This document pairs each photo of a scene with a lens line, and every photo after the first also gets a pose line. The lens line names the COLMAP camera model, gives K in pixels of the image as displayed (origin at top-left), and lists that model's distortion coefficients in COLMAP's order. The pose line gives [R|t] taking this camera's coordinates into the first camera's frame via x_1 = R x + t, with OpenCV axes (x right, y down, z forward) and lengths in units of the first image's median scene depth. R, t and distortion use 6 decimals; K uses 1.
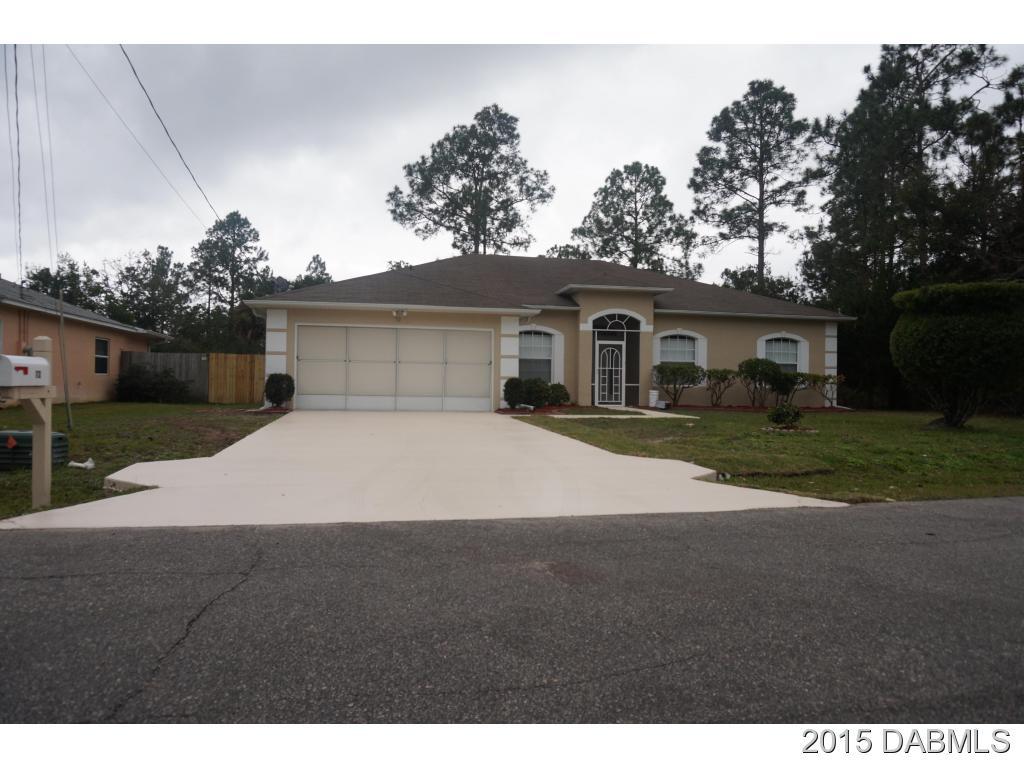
lens RADIAL K [[696.5, 0, 512.0], [0, 696.5, 384.0], [0, 0, 1]] dist [-0.011991, 0.001013]
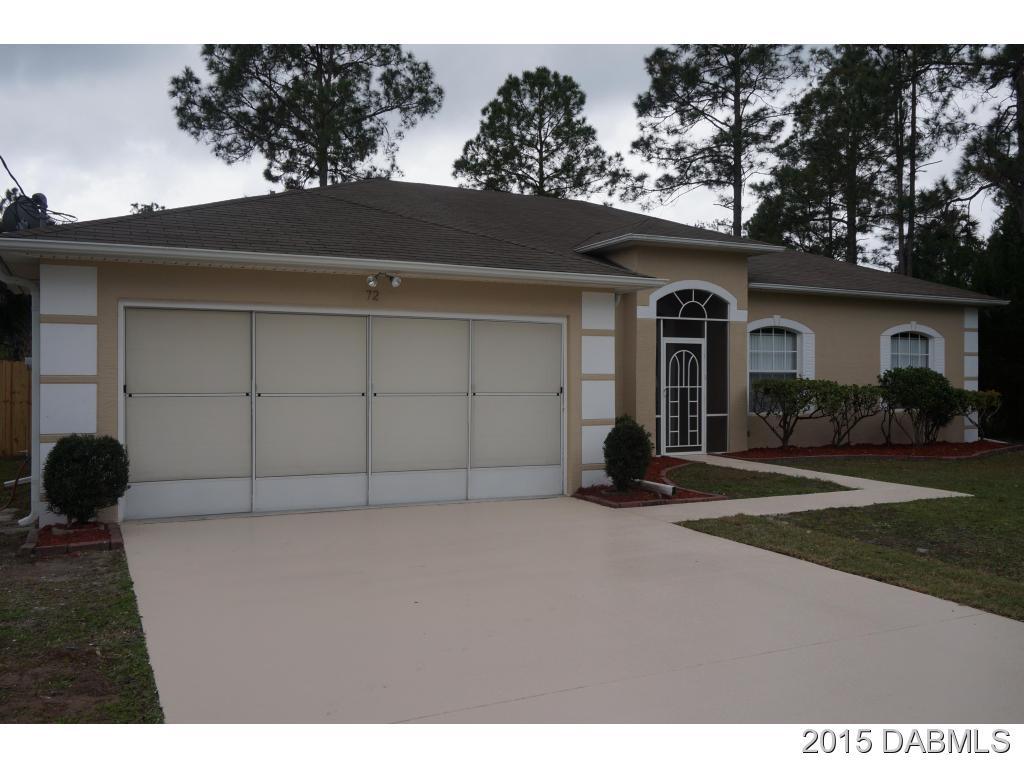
lens RADIAL K [[874.4, 0, 512.0], [0, 874.4, 384.0], [0, 0, 1]] dist [-0.023573, -0.004069]
pose [[0.964132, -0.012870, 0.265112, -0.166922], [0.010036, 0.999877, 0.012043, -0.032640], [-0.265235, -0.008950, 0.964142, 0.342195]]
